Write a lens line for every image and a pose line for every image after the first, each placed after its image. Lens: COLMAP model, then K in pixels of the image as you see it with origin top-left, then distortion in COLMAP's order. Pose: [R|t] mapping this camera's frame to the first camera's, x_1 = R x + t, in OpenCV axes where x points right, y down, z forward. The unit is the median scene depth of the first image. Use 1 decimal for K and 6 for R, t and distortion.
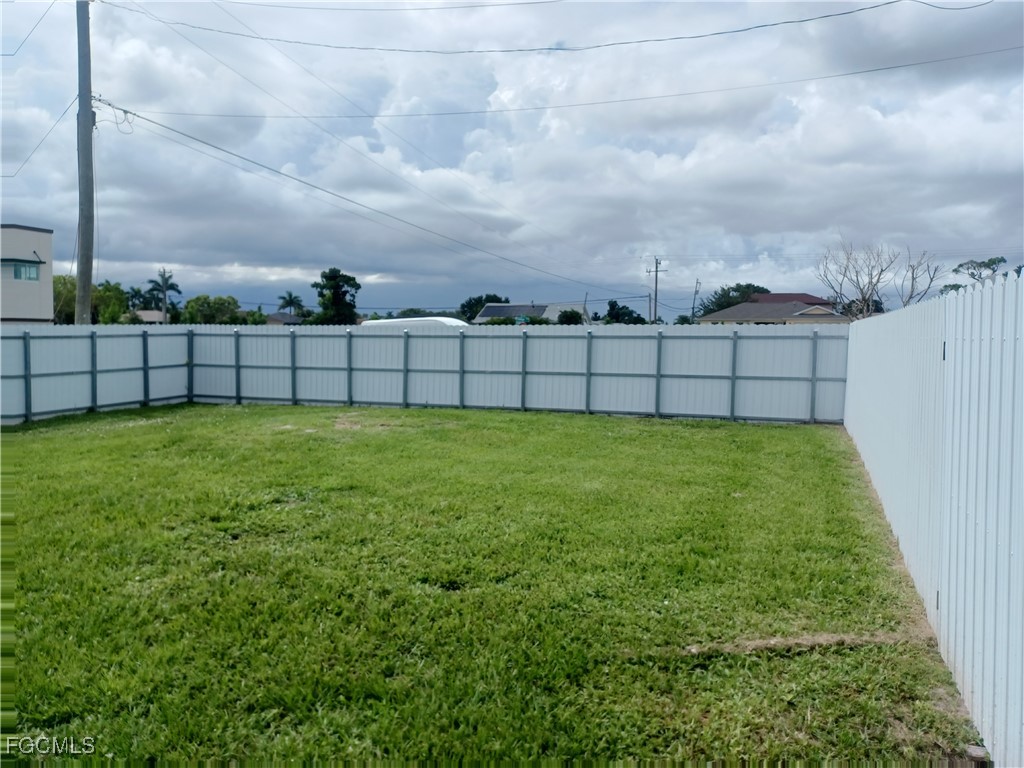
lens RADIAL K [[752.7, 0, 504.9], [0, 752.7, 381.2], [0, 0, 1]] dist [0.052728, -0.002842]
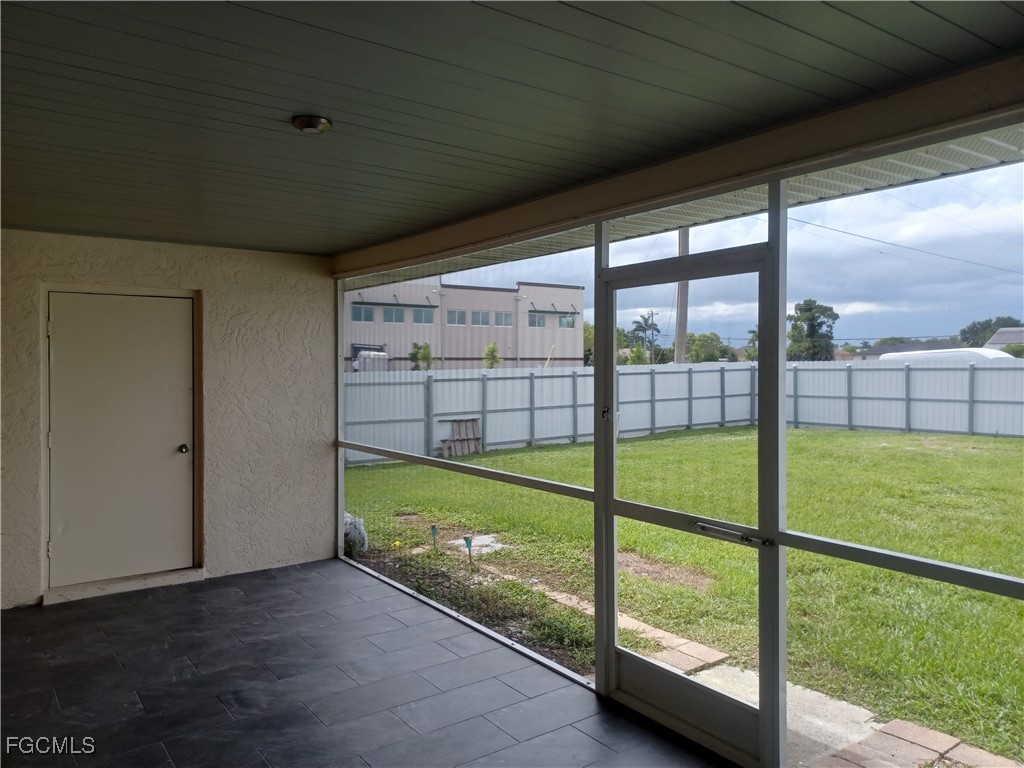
lens RADIAL K [[752.7, 0, 503.6], [0, 752.7, 380.4], [0, 0, 1]] dist [0.052728, -0.002842]
pose [[0.827874, -0.001833, -0.560911, -0.043059], [-0.023933, 0.998969, -0.038589, 0.008454], [0.560404, 0.045371, 0.826976, -0.160602]]
